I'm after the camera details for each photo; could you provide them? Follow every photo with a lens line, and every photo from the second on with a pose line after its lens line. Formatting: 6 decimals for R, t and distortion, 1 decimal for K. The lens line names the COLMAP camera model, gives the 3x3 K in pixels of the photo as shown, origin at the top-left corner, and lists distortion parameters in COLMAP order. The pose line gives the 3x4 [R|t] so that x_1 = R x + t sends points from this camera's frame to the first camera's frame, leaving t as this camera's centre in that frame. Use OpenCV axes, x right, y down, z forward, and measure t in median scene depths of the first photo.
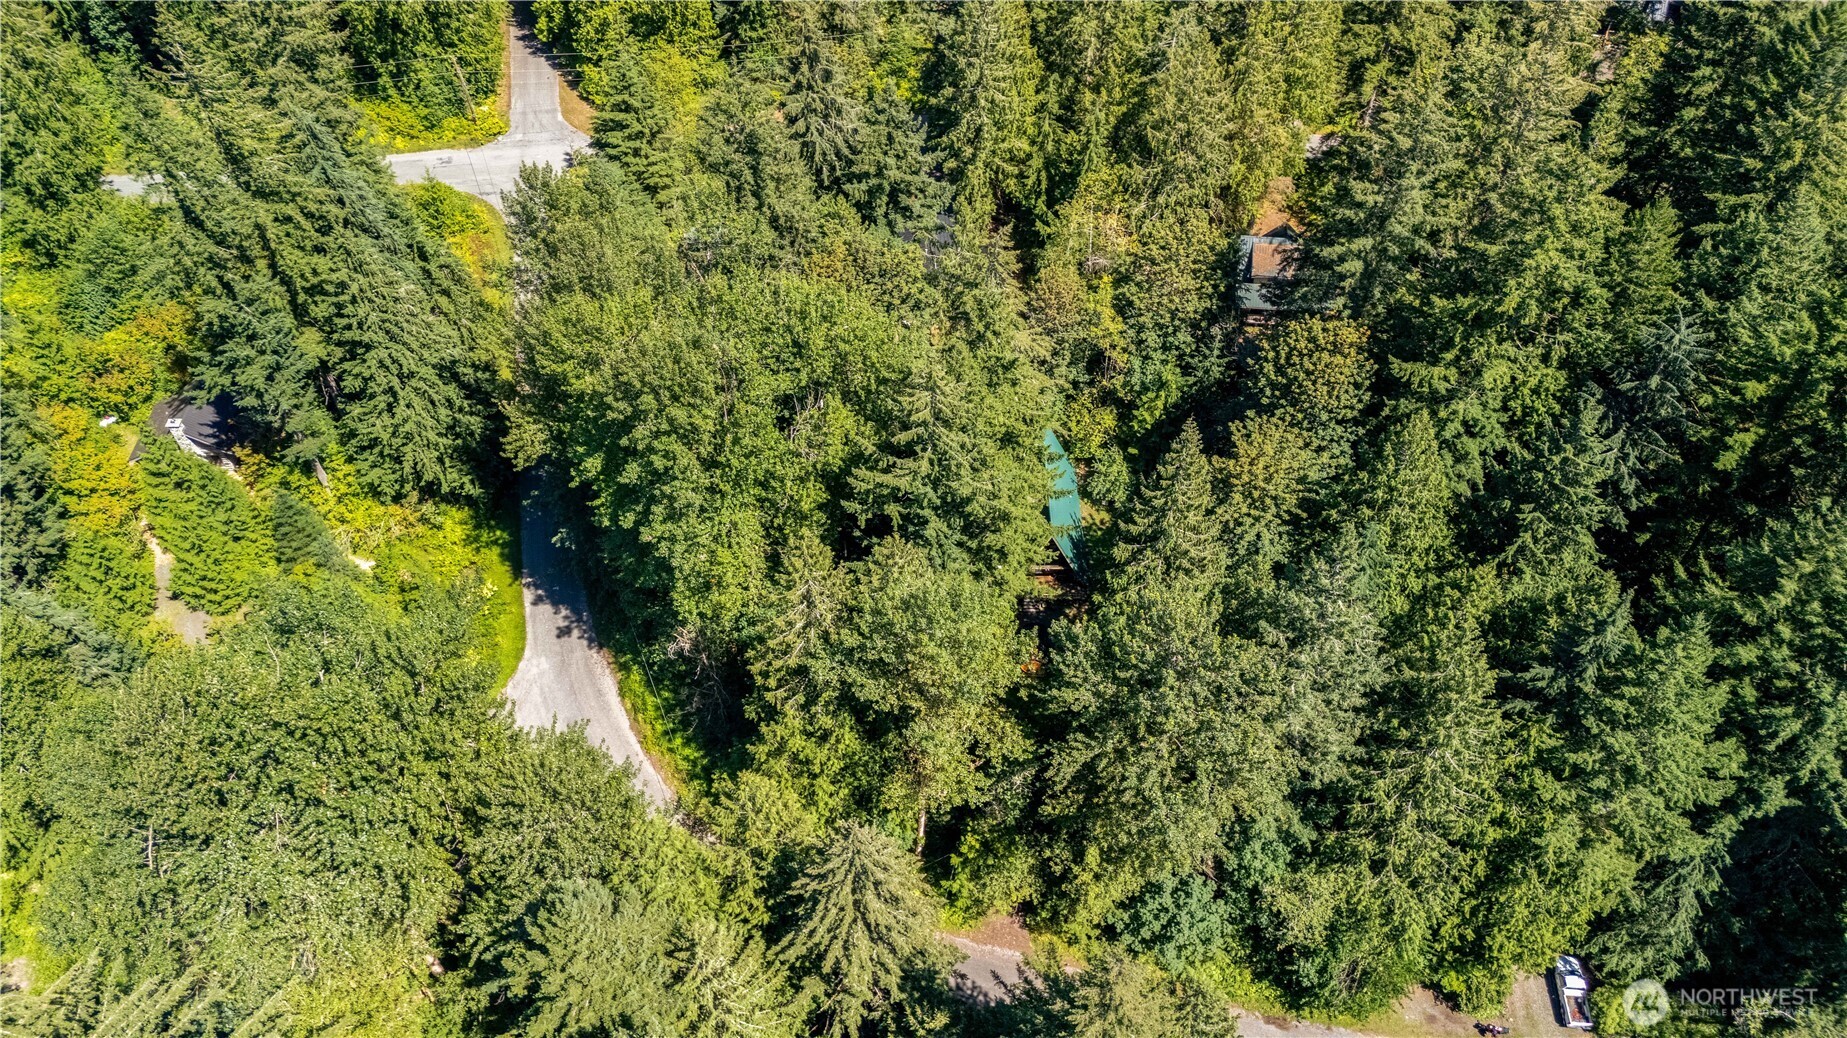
lens RADIAL K [[1482.3, 0, 923.5], [0, 1482.3, 519.0], [0, 0, 1]] dist [0.036014, -0.009391]
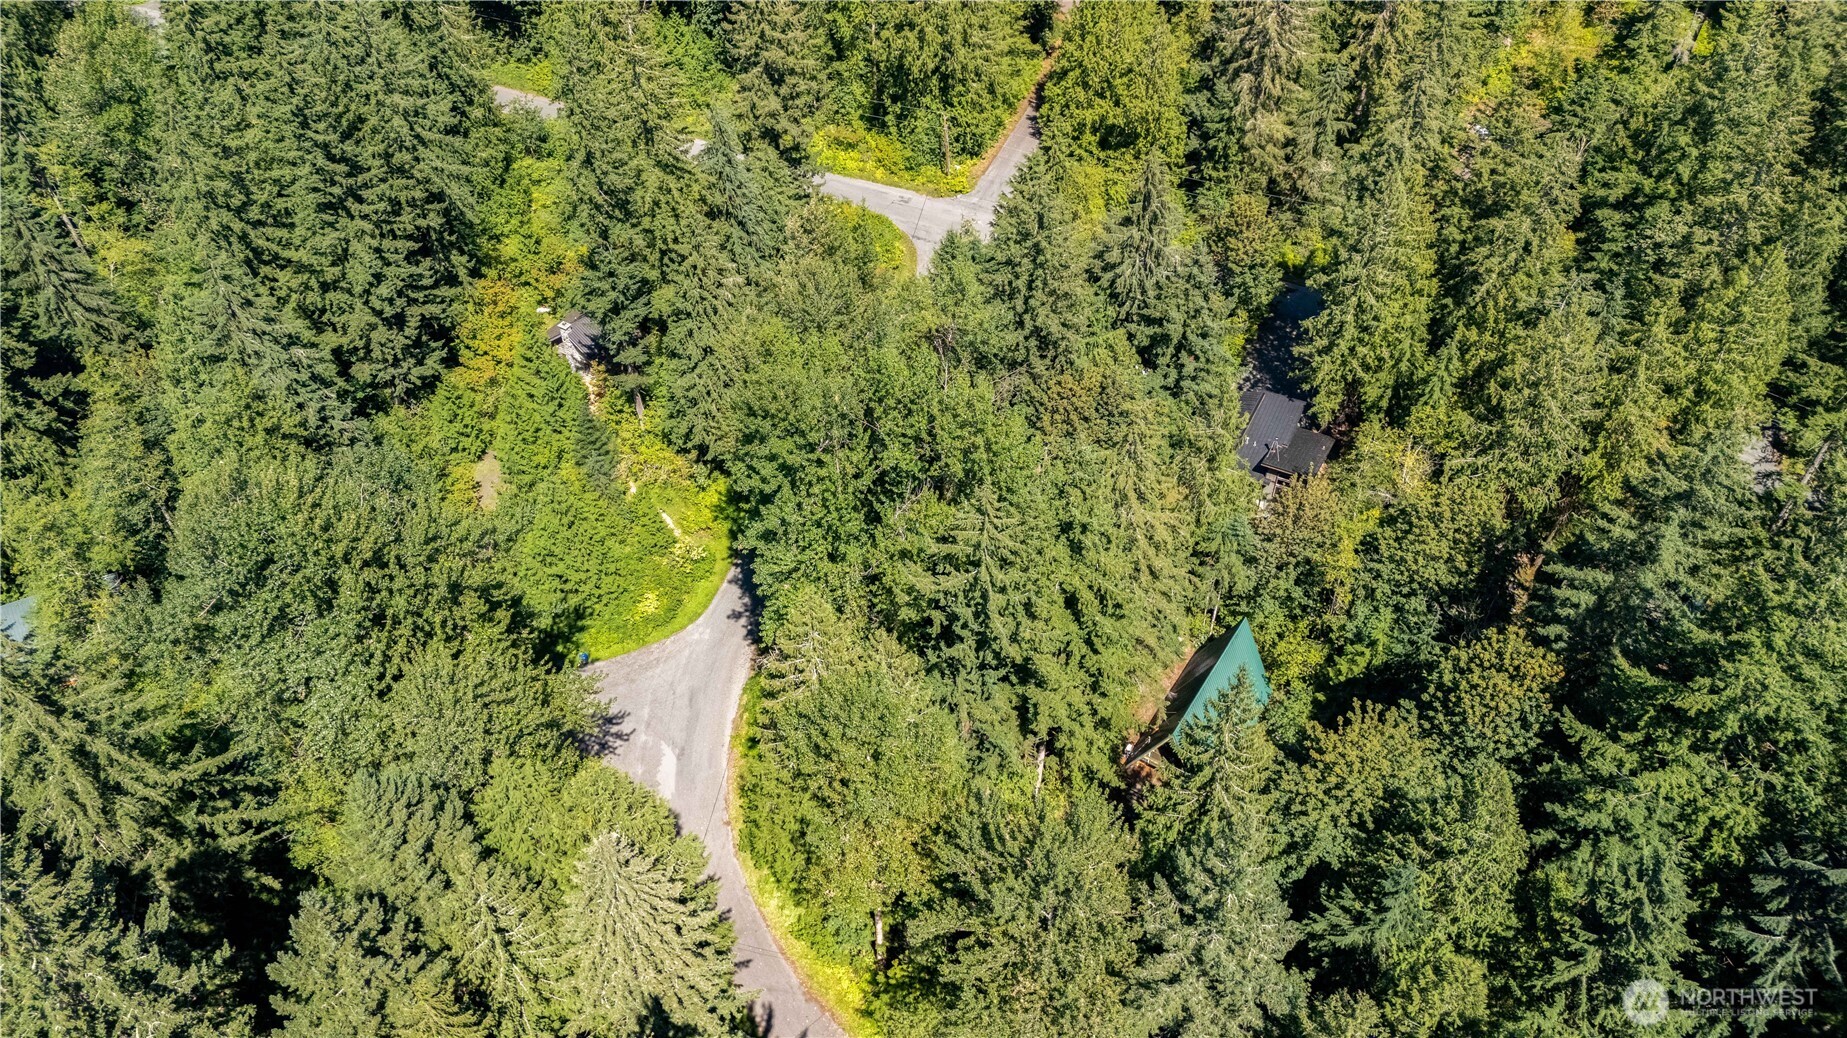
lens RADIAL K [[1482.3, 0, 923.5], [0, 1482.3, 519.0], [0, 0, 1]] dist [0.036014, -0.009391]
pose [[0.822978, 0.381711, -0.420718, 0.290071], [-0.411166, 0.911283, 0.022500, -0.067182], [0.391981, 0.154468, 0.906913, 0.057477]]
